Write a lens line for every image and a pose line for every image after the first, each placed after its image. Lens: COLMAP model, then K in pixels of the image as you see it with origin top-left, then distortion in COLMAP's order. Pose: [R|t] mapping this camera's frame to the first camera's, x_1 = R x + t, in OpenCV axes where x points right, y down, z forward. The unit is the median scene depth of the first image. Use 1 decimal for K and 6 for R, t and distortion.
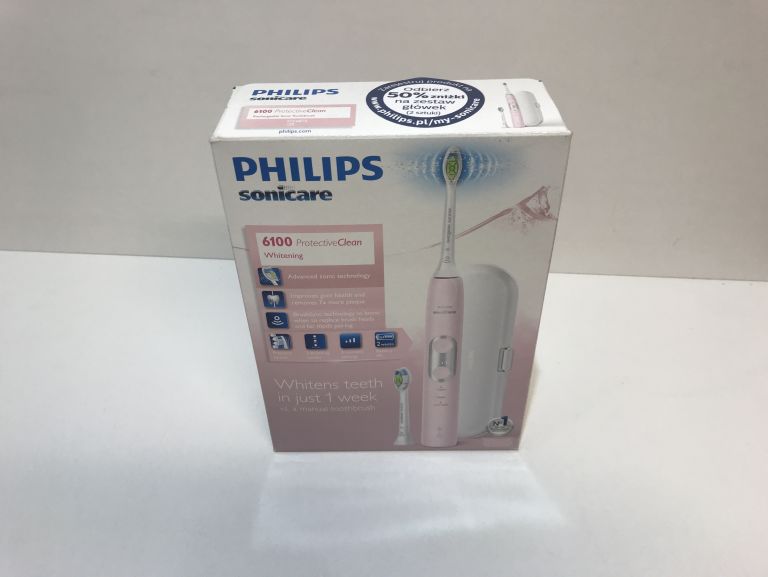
lens RADIAL K [[613.0, 0, 384.0], [0, 613.0, 288.5], [0, 0, 1]] dist [0.125815, -0.137966]
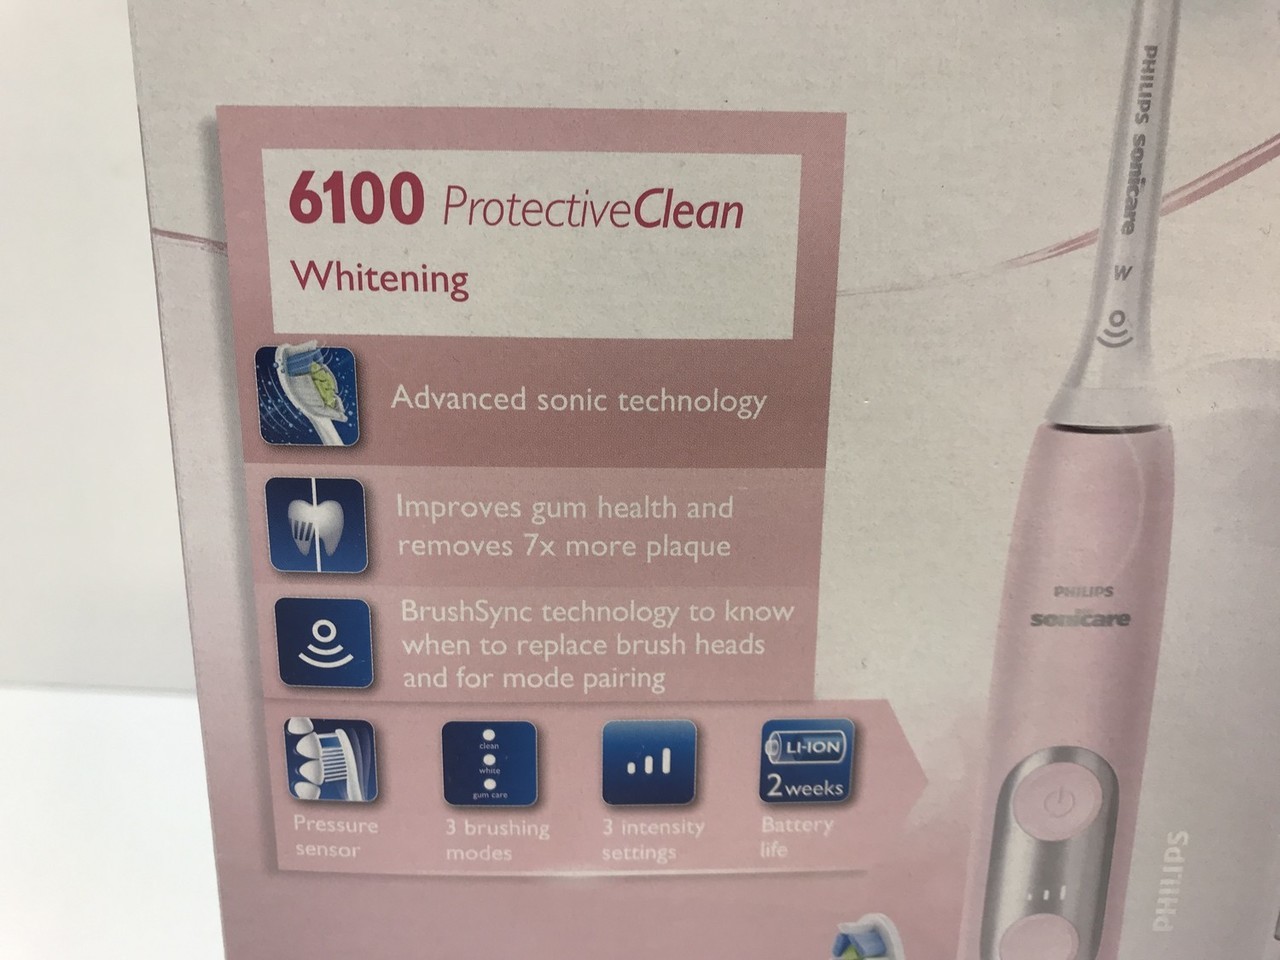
lens RADIAL K [[1067.4, 0, 640.0], [0, 1067.4, 480.0], [0, 0, 1]] dist [0.036995, -0.167102]
pose [[0.999328, 0.027955, 0.023696, -0.073855], [-0.016214, 0.917147, -0.398219, 0.152538], [-0.032865, 0.397568, 0.916984, 0.640796]]
